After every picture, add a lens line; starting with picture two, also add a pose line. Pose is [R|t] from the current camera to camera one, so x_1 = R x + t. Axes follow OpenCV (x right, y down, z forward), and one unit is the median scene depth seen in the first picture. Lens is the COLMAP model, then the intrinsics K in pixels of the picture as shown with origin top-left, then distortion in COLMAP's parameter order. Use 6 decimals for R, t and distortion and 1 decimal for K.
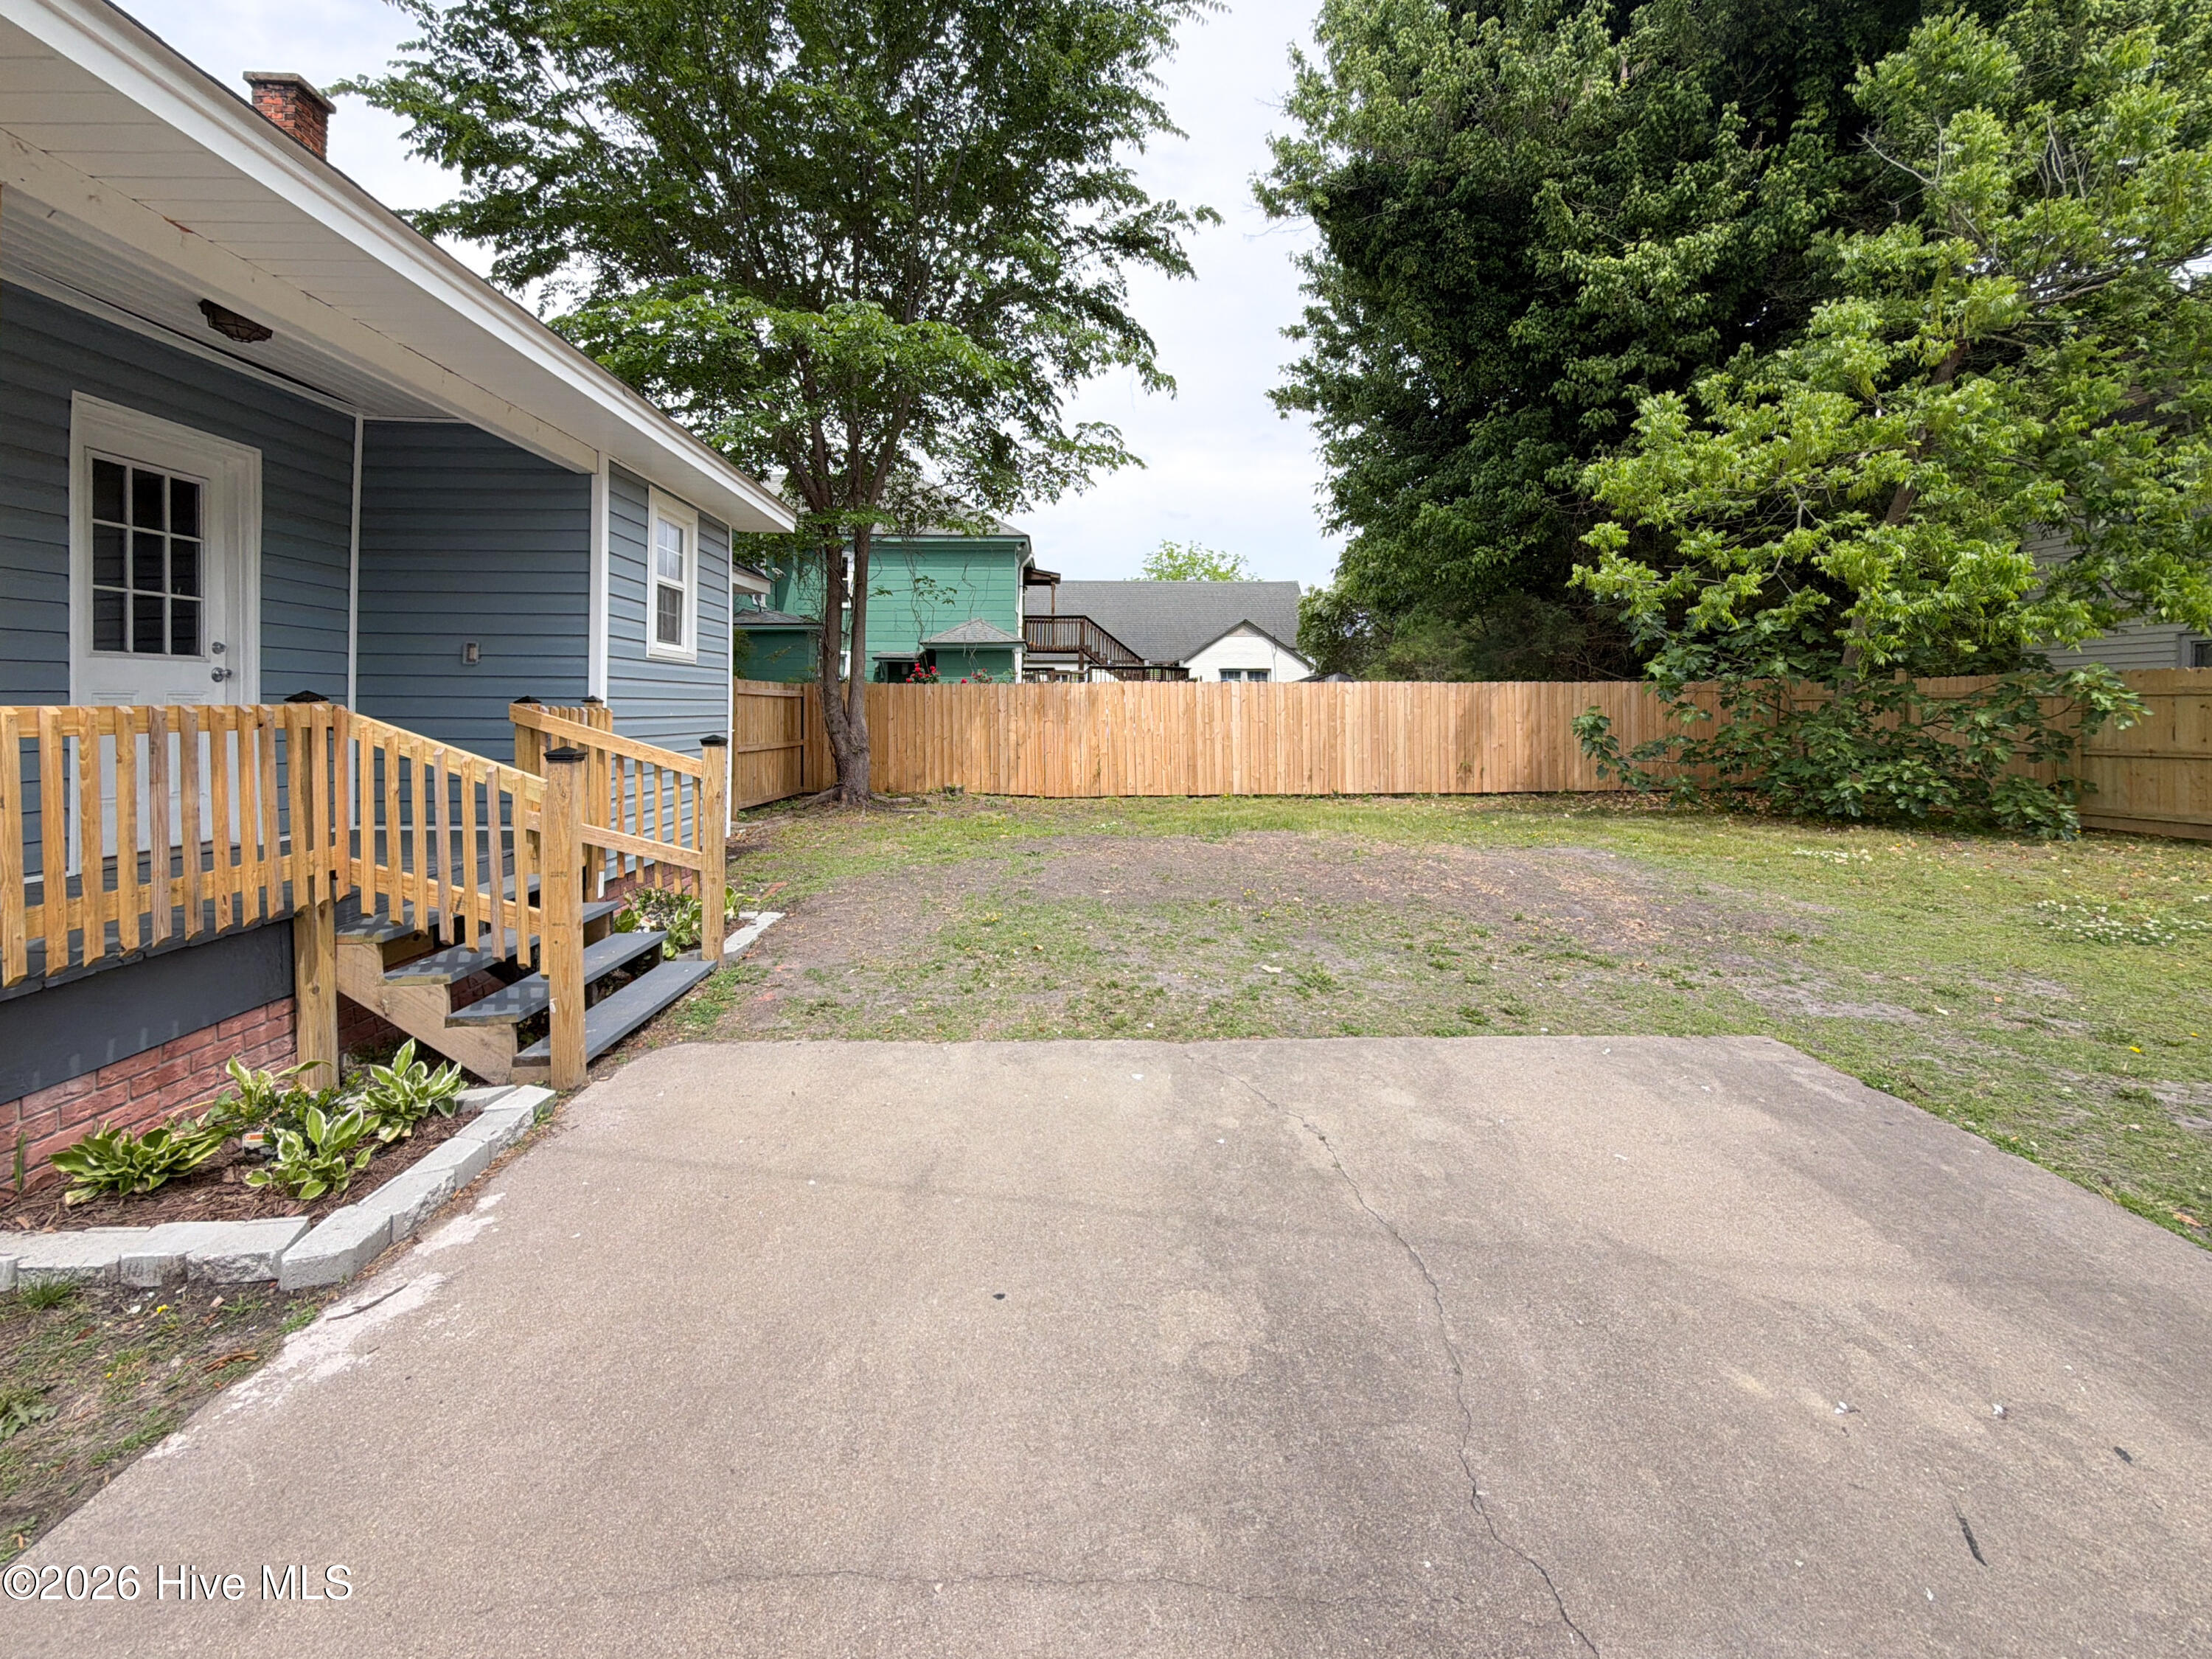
lens RADIAL K [[940.8, 0, 1098.4], [0, 940.8, 710.1], [0, 0, 1]] dist [-0.002432, -0.000183]
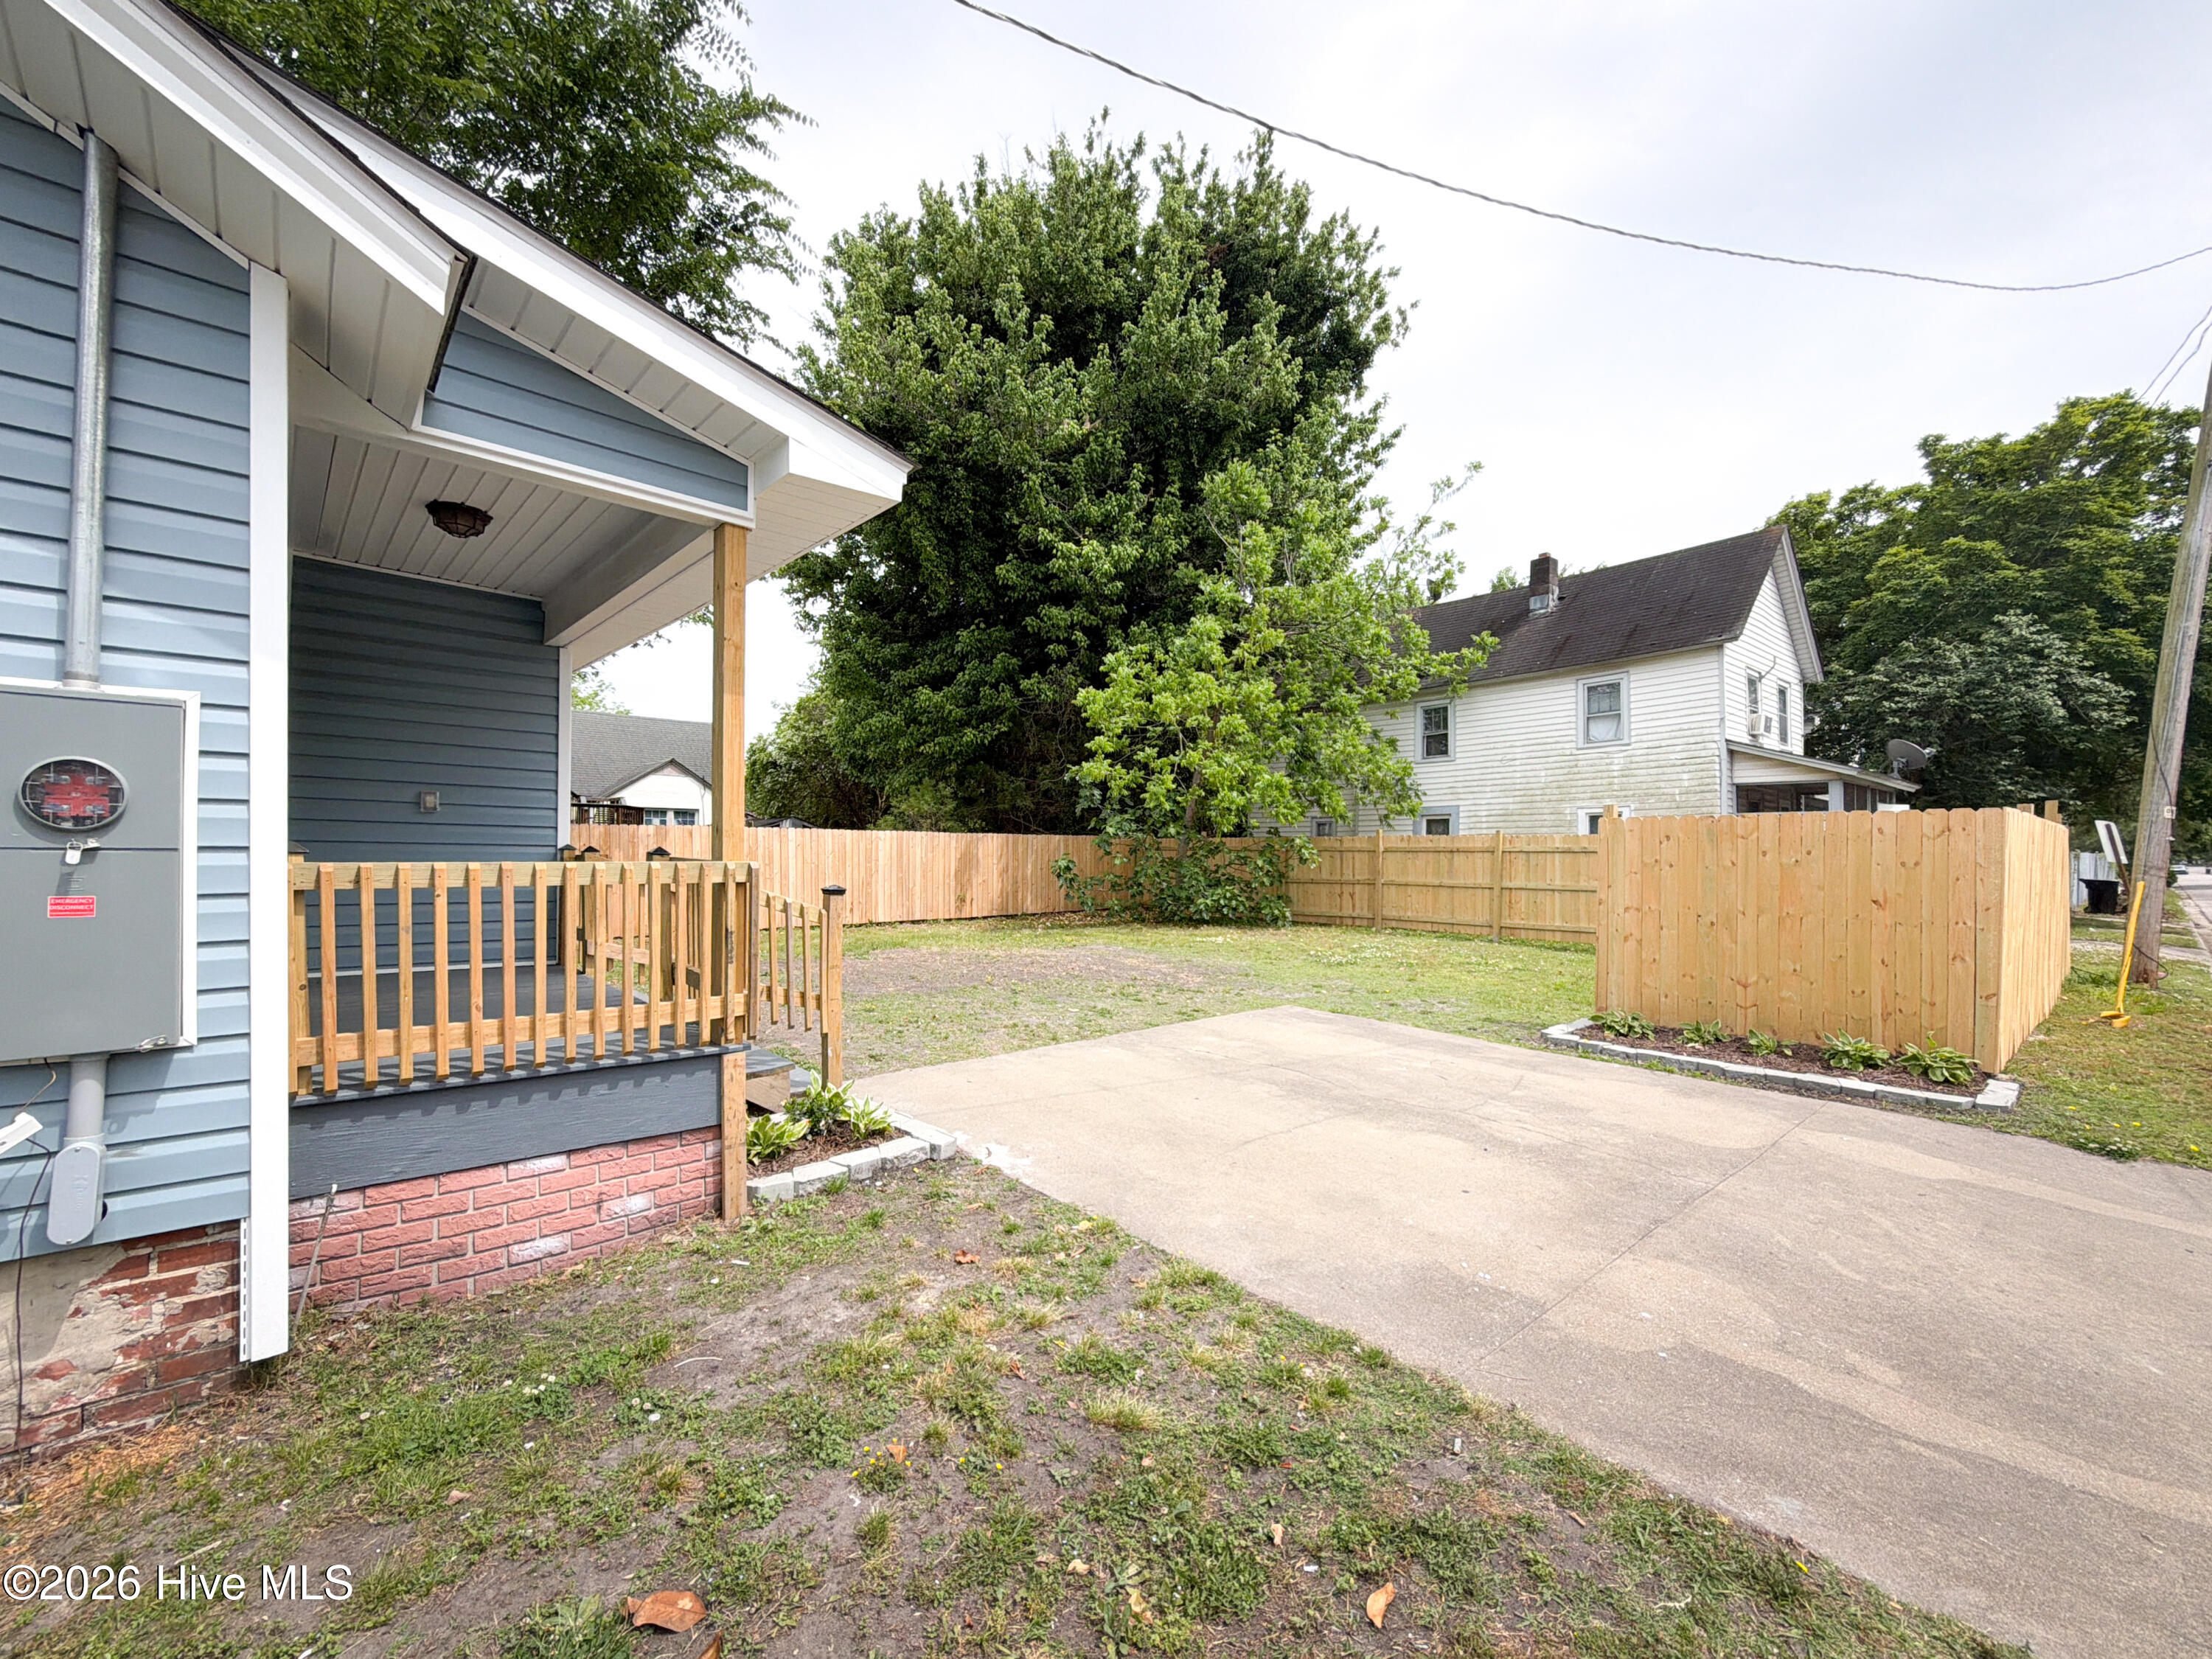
lens RADIAL K [[975.1, 0, 1111.0], [0, 975.1, 855.5], [0, 0, 1]] dist [-0.001176, 0.000257]
pose [[0.739129, 0.006093, 0.673536, -0.478358], [-0.010992, 0.999935, 0.003017, -0.006472], [-0.673474, -0.009633, 0.739148, -0.178555]]
